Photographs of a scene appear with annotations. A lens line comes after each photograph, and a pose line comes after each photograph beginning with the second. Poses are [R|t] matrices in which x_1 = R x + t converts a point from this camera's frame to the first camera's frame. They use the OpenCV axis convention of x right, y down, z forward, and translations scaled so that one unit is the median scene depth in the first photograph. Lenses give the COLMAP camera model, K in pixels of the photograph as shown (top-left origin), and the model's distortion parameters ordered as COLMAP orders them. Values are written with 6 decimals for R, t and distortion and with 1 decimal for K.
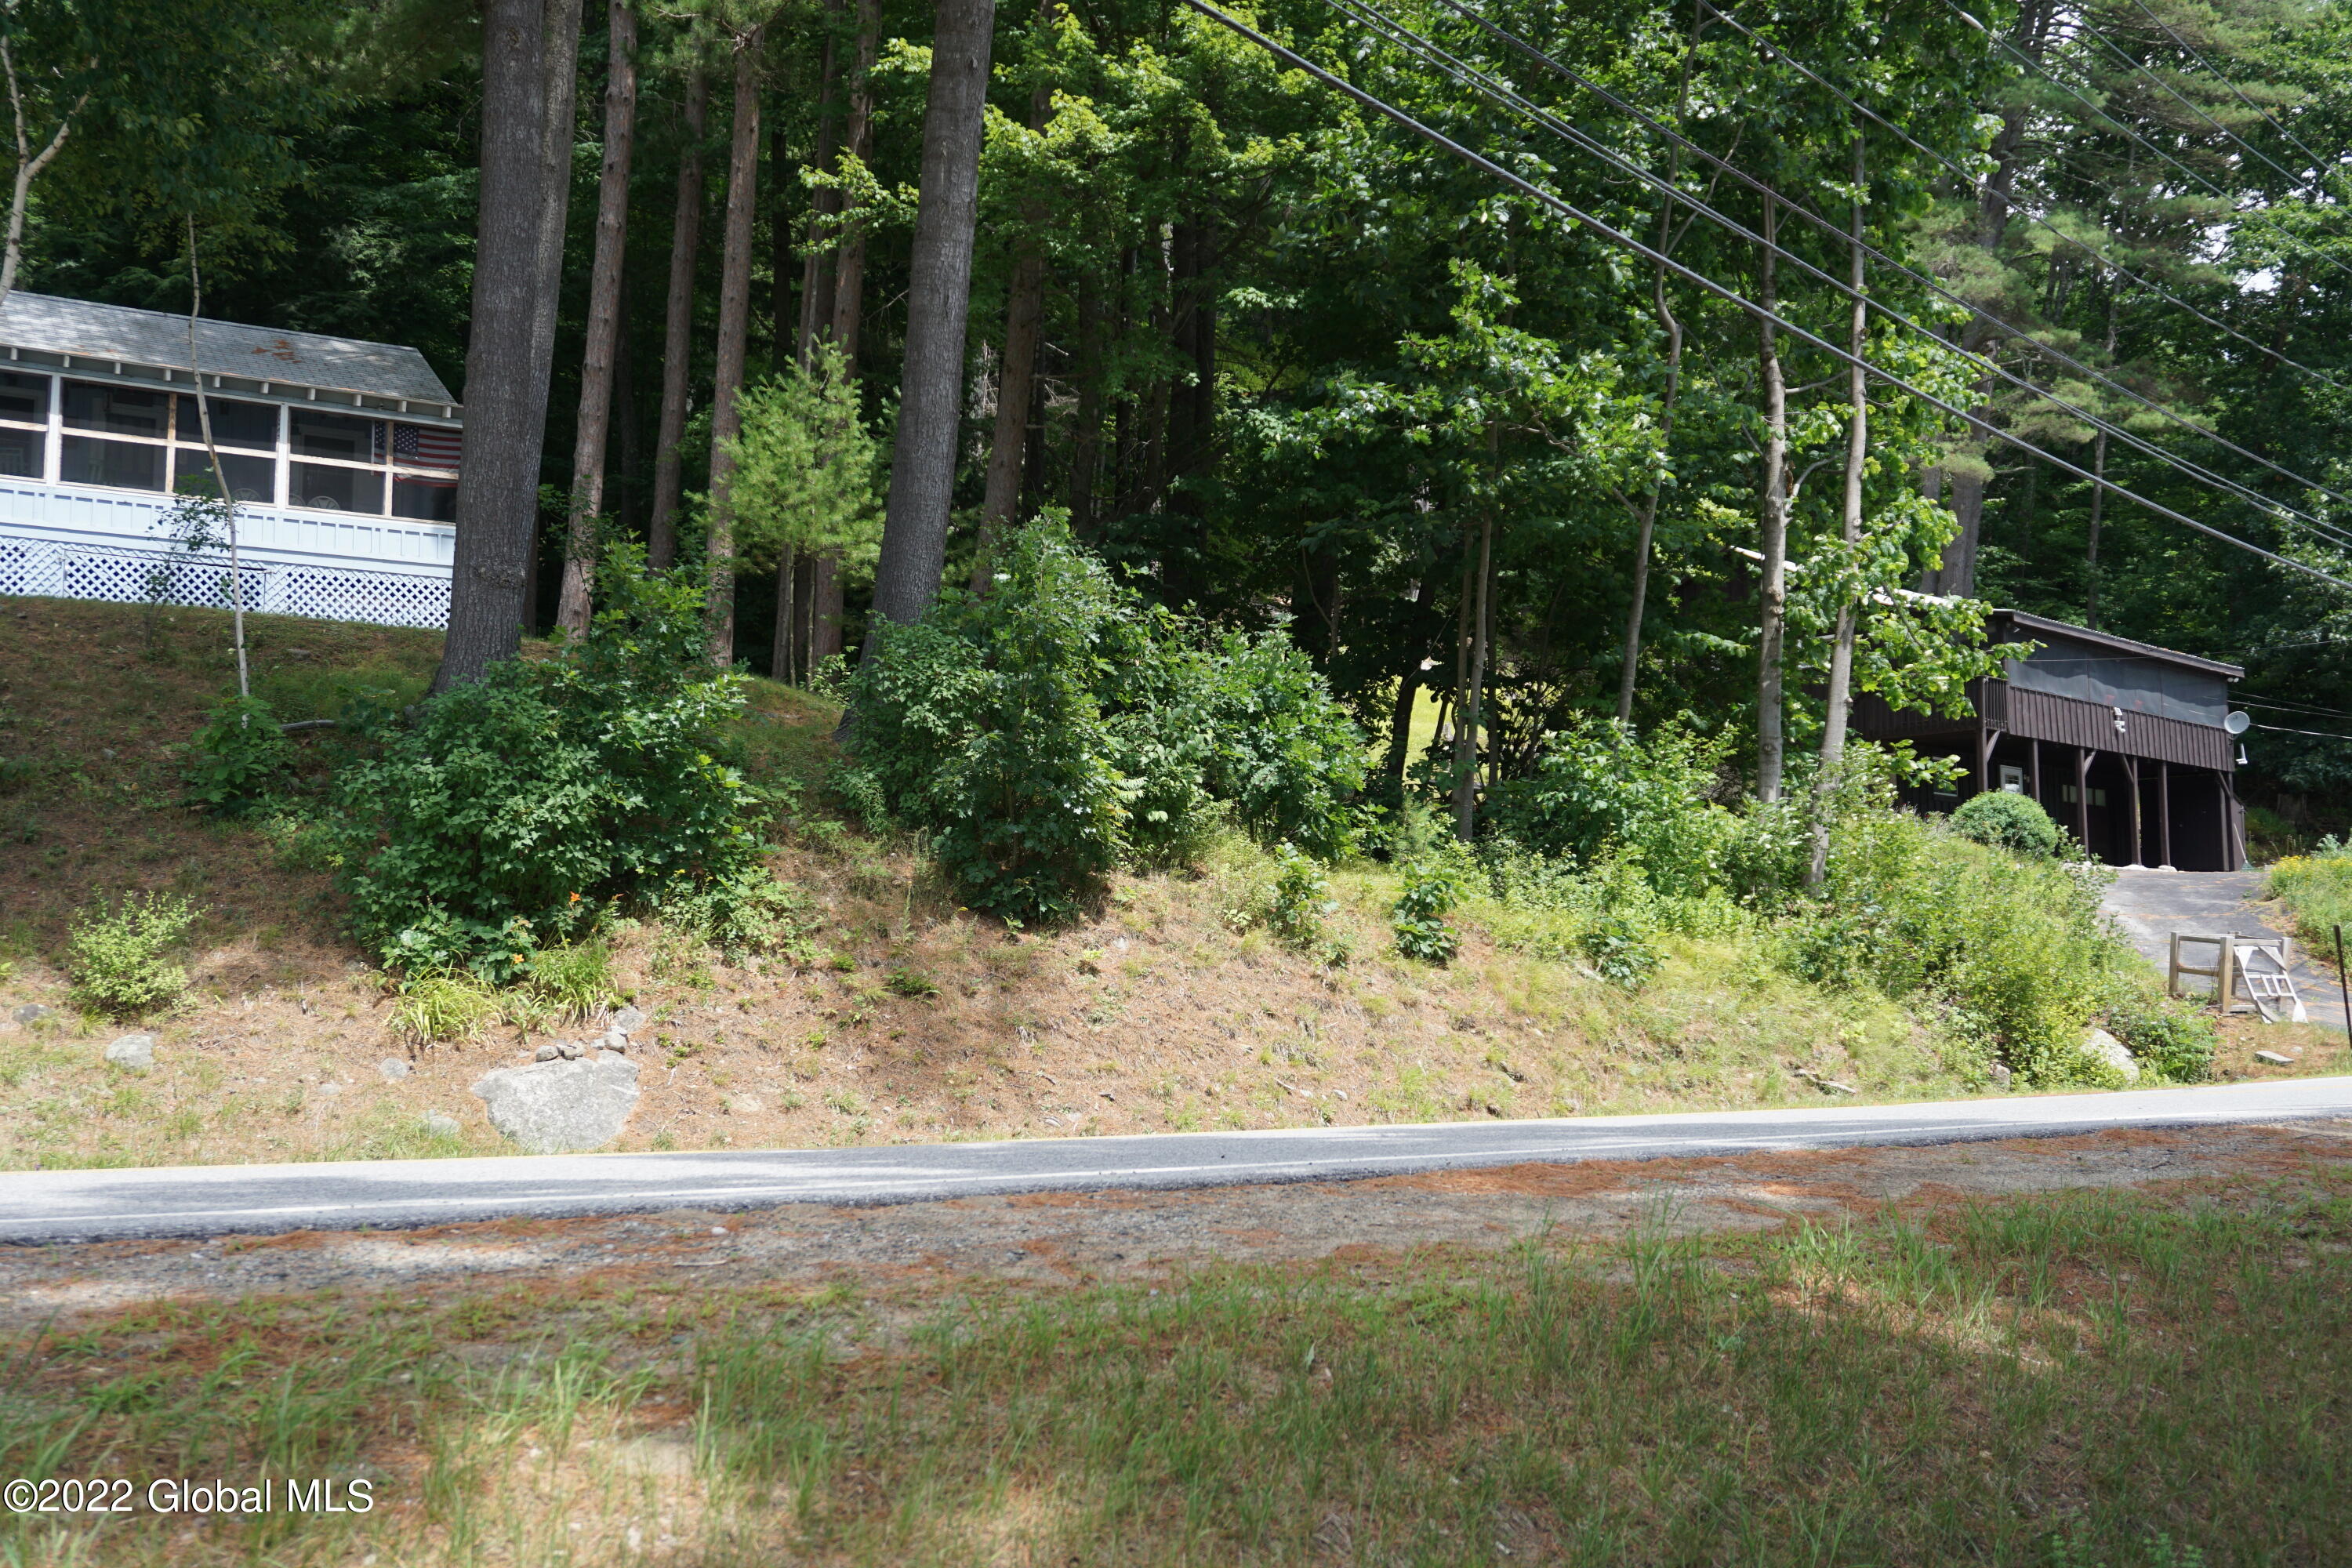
lens RADIAL K [[2244.2, 0, 1176.0], [0, 2244.2, 784.8], [0, 0, 1]] dist [-0.002760, 0.000000]
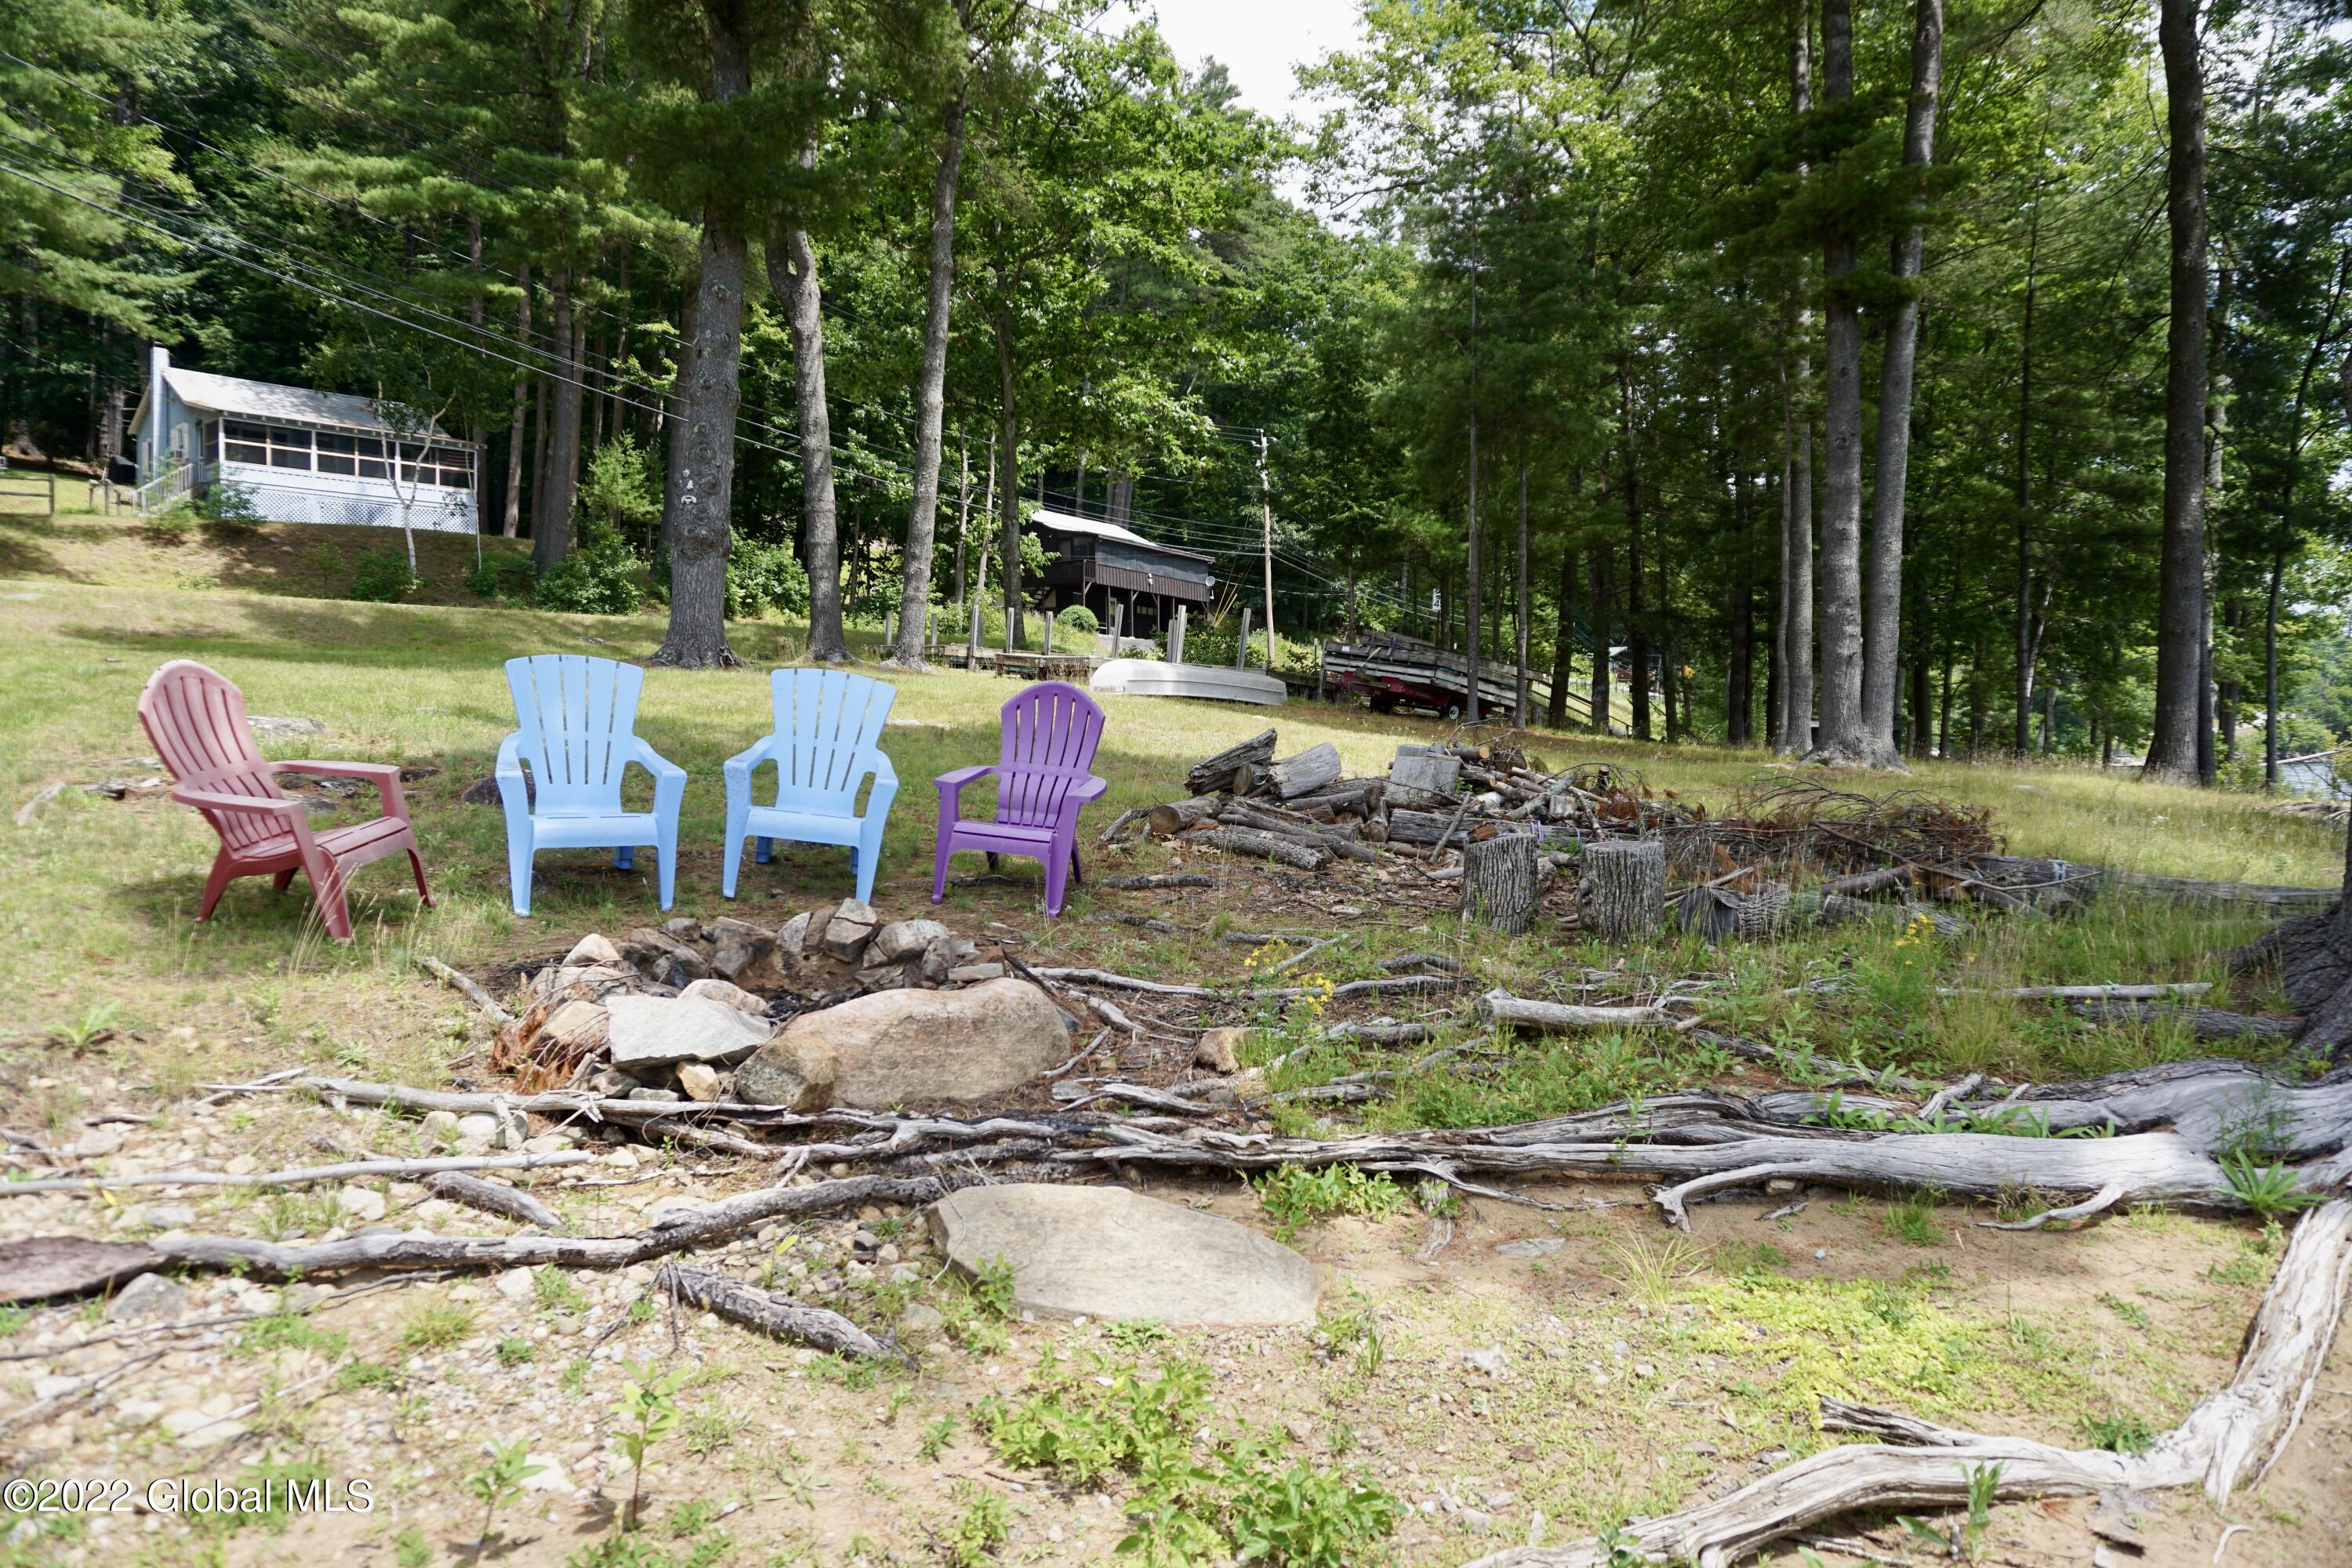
lens RADIAL K [[1596.7, 0, 1183.6], [0, 1596.7, 775.6], [0, 0, 1]] dist [-0.027906, 0.035034]
pose [[0.967433, -0.009858, 0.252934, 0.011573], [-0.015369, 0.995110, 0.097567, 0.022887], [-0.252659, -0.098277, 0.962551, -1.139739]]
